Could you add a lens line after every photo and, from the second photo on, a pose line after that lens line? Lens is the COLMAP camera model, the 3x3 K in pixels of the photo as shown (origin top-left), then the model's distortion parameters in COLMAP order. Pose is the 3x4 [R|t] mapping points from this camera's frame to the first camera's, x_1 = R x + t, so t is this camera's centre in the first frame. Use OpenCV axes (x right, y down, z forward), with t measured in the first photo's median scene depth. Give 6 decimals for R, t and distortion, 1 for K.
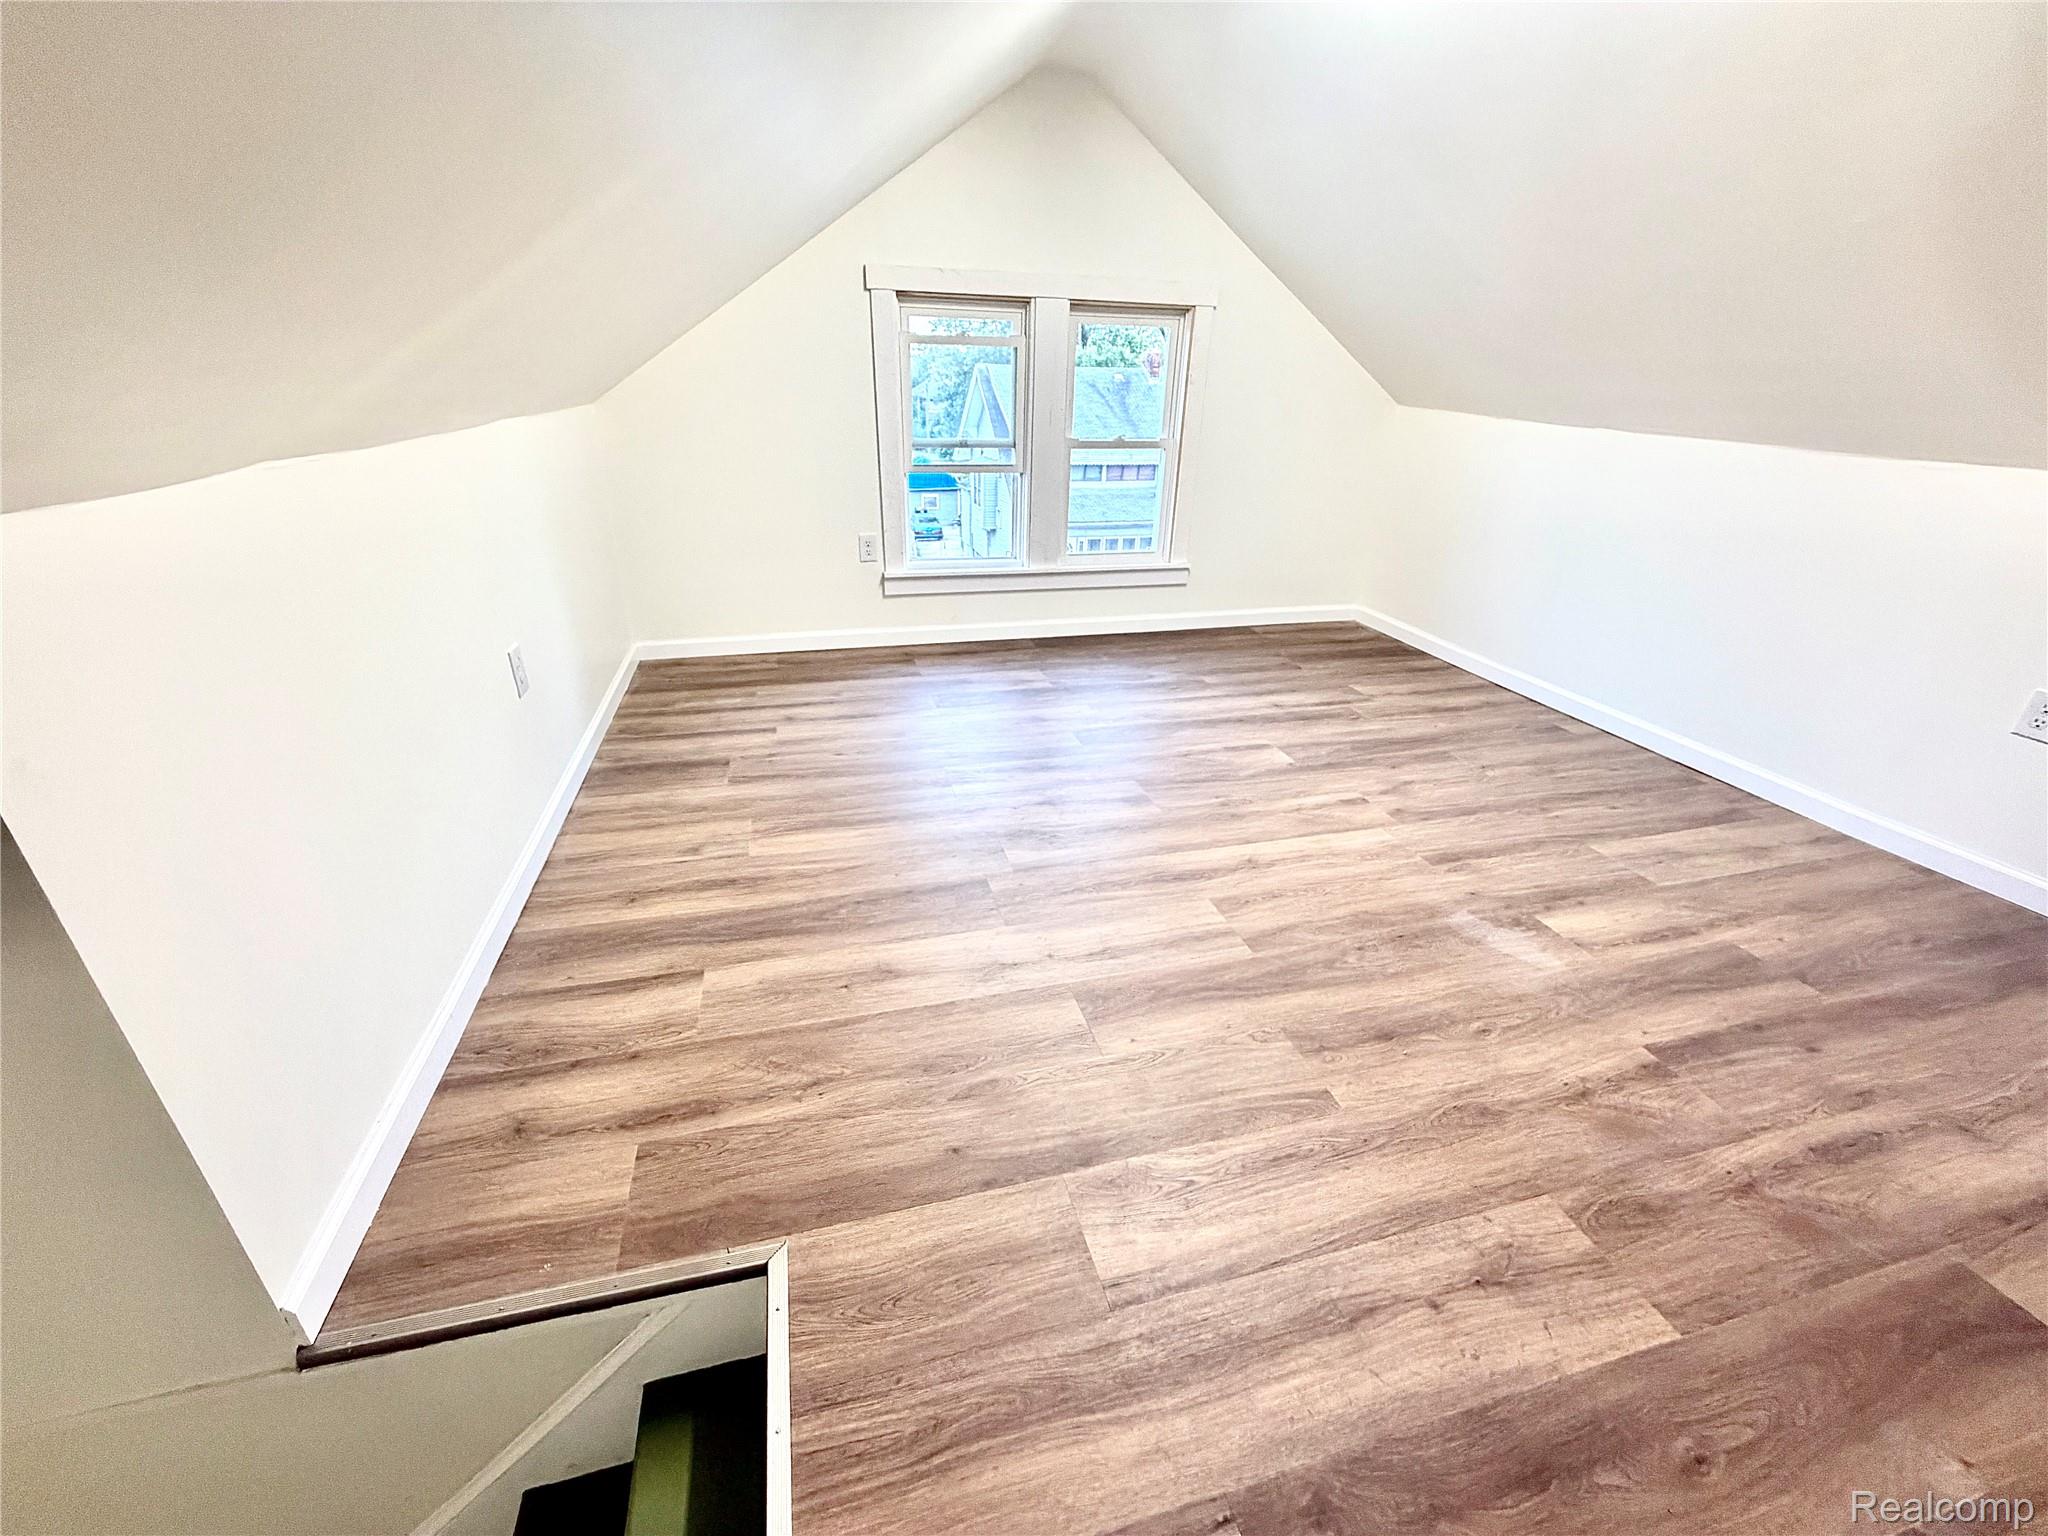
lens RADIAL K [[821.8, 0, 1018.3], [0, 821.8, 770.9], [0, 0, 1]] dist [0.001200, 0.000437]
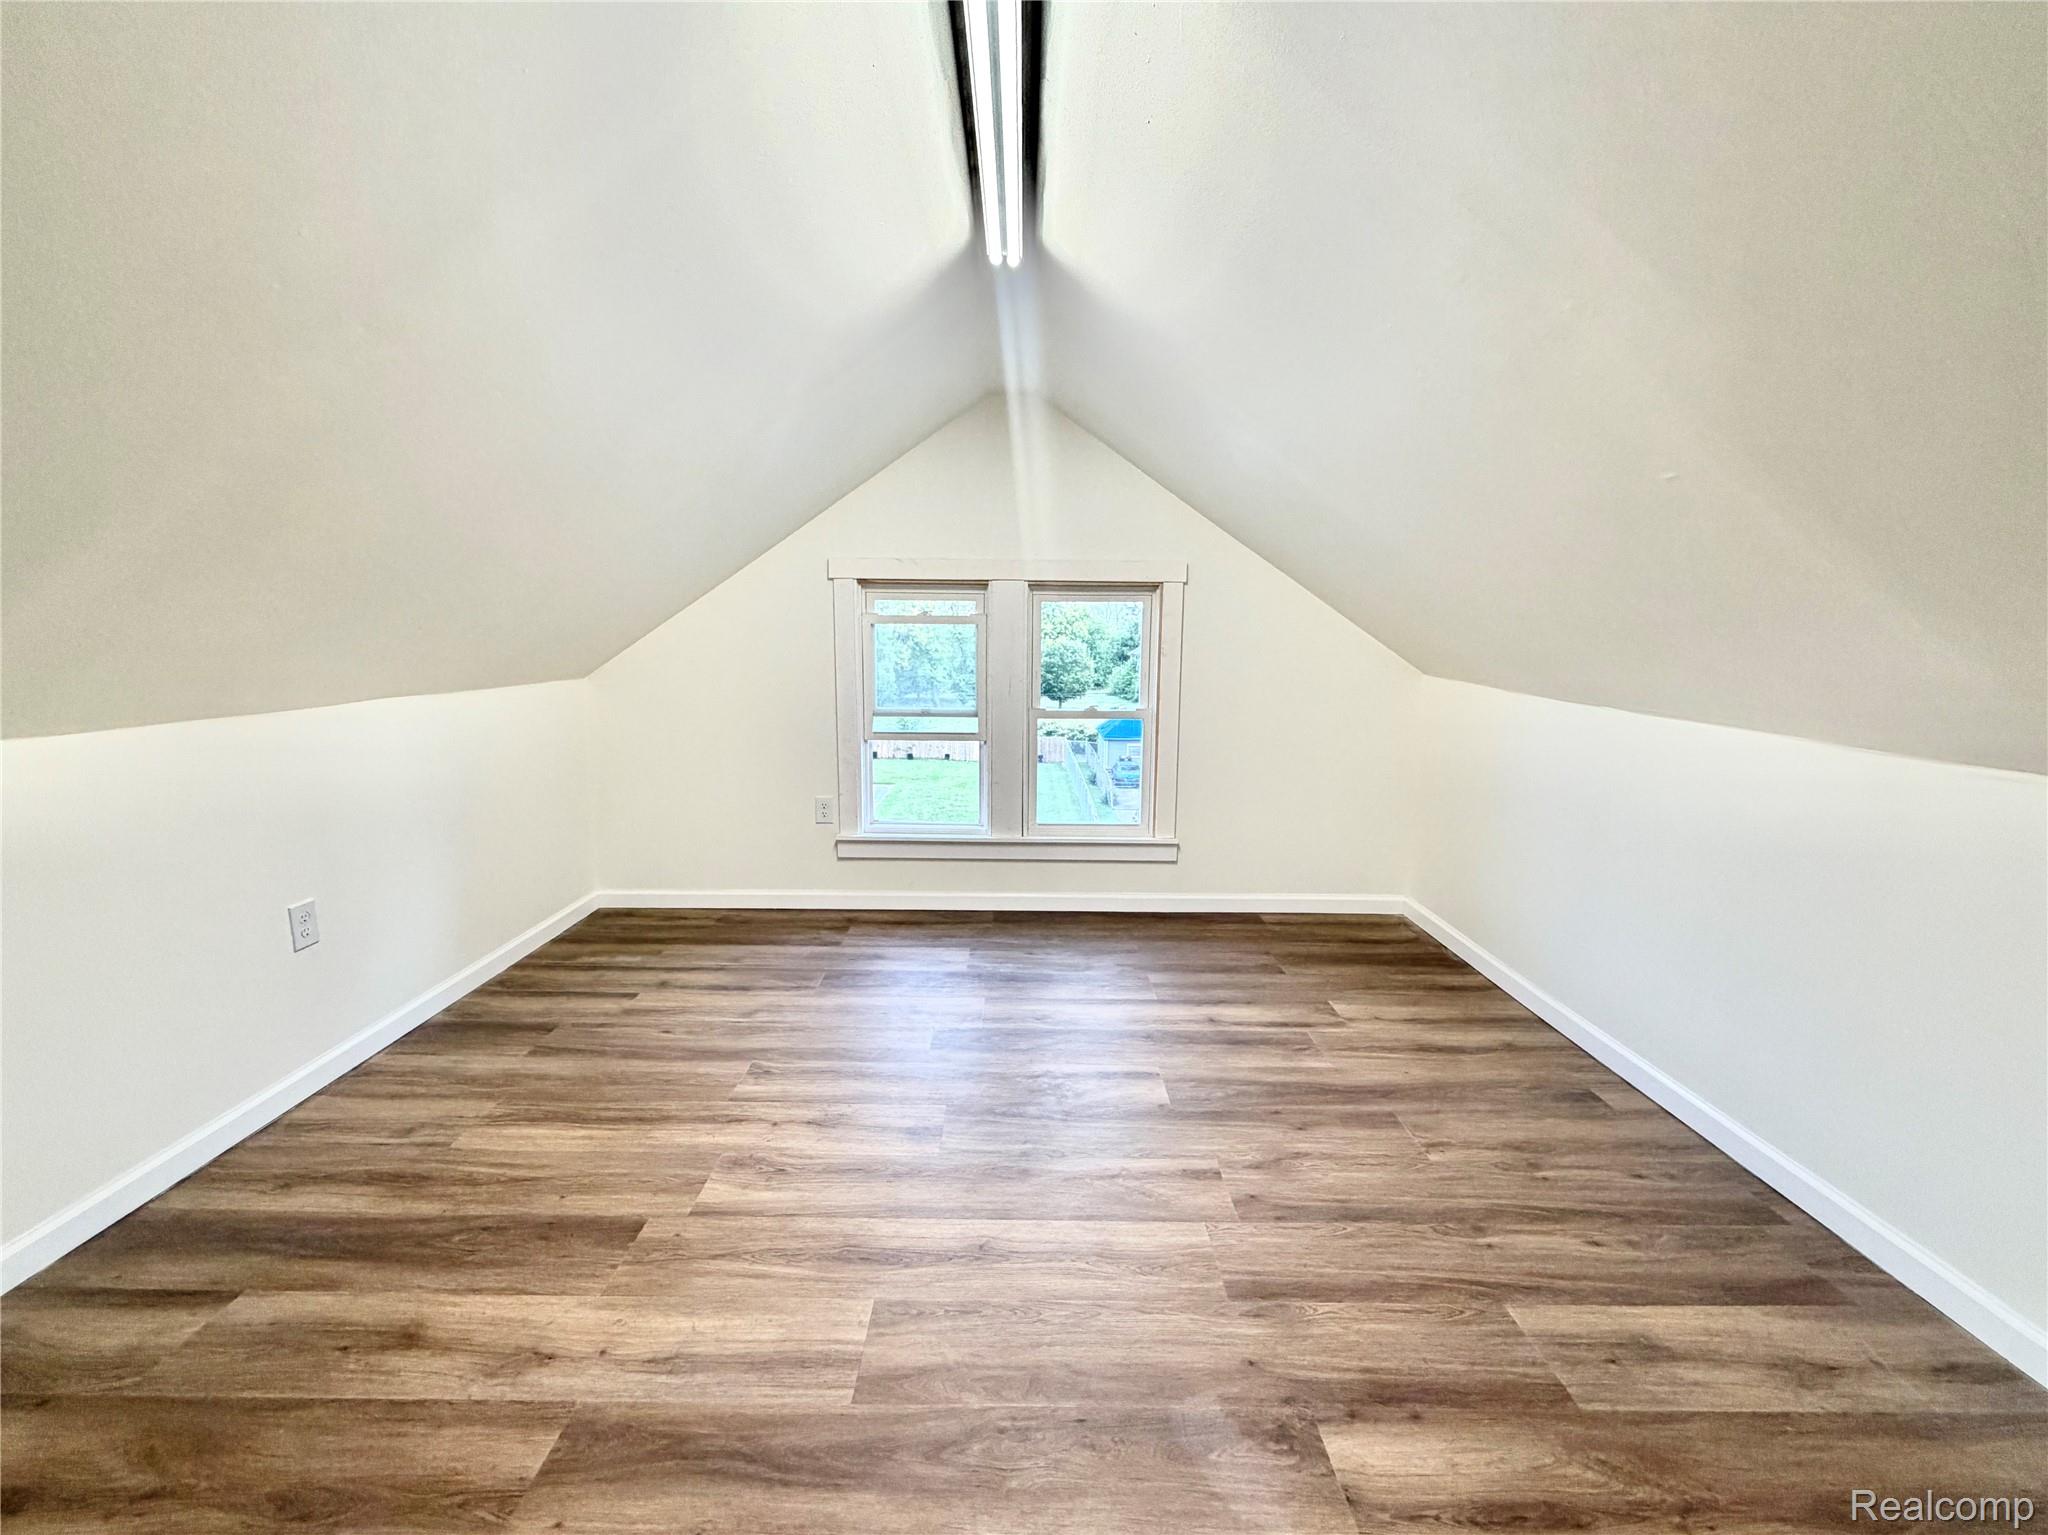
lens RADIAL K [[846.7, 0, 1019.3], [0, 846.7, 767.3], [0, 0, 1]] dist [0.000521, 0.000431]
pose [[0.965518, 0.026868, -0.258947, 0.404136], [-0.100881, 0.955558, -0.277004, -0.080218], [0.239996, 0.293575, 0.925319, 0.125099]]
